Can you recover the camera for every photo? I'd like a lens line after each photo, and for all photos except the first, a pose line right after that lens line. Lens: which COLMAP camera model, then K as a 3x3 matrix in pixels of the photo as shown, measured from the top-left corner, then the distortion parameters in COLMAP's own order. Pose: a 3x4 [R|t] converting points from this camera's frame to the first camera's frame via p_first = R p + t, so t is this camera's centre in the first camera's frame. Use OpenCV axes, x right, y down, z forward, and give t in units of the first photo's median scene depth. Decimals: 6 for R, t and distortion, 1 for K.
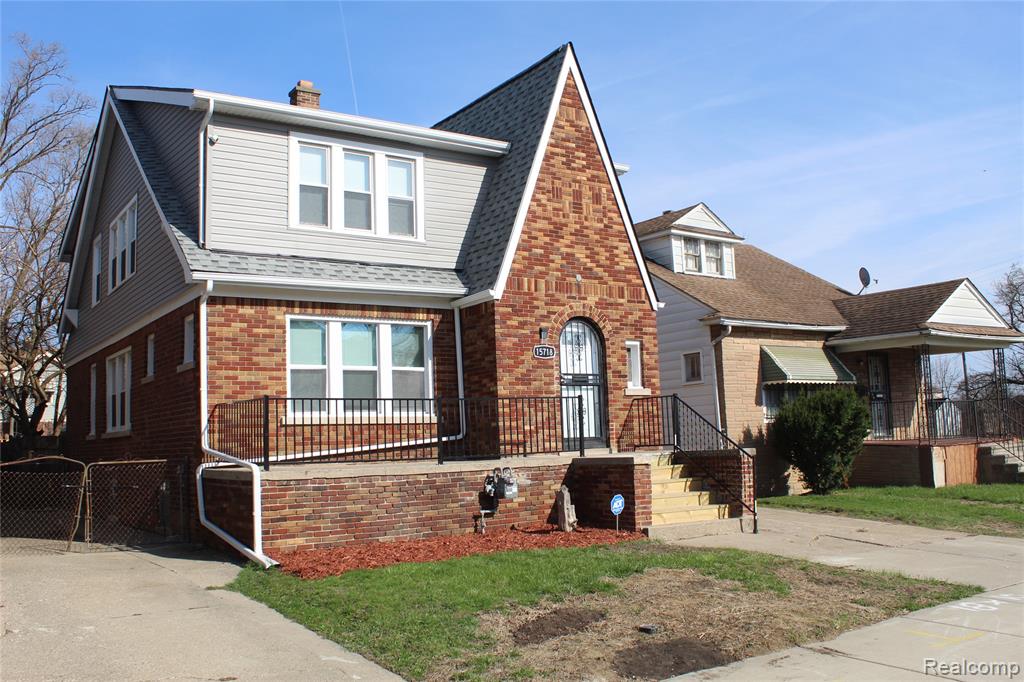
lens RADIAL K [[923.3, 0, 515.9], [0, 923.3, 341.5], [0, 0, 1]] dist [-0.103149, 0.007441]
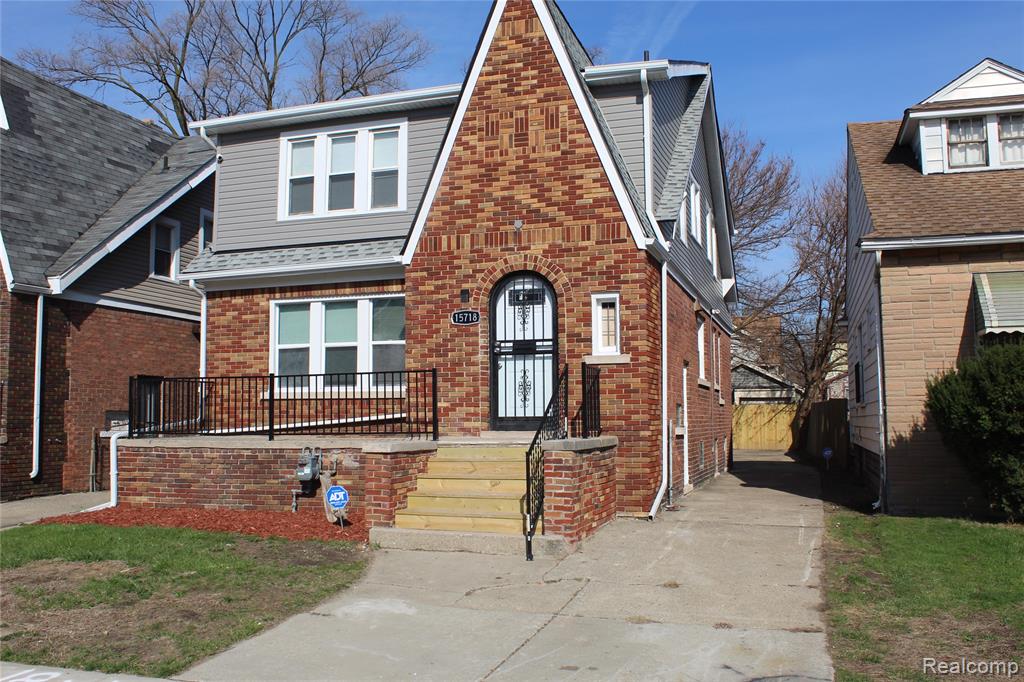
lens RADIAL K [[923.3, 0, 514.0], [0, 923.3, 341.3], [0, 0, 1]] dist [-0.103149, 0.007441]
pose [[0.615959, -0.037452, -0.786888, 0.751782], [0.073087, 0.997278, 0.009746, 0.028901], [0.784381, -0.063514, 0.617019, 0.505279]]
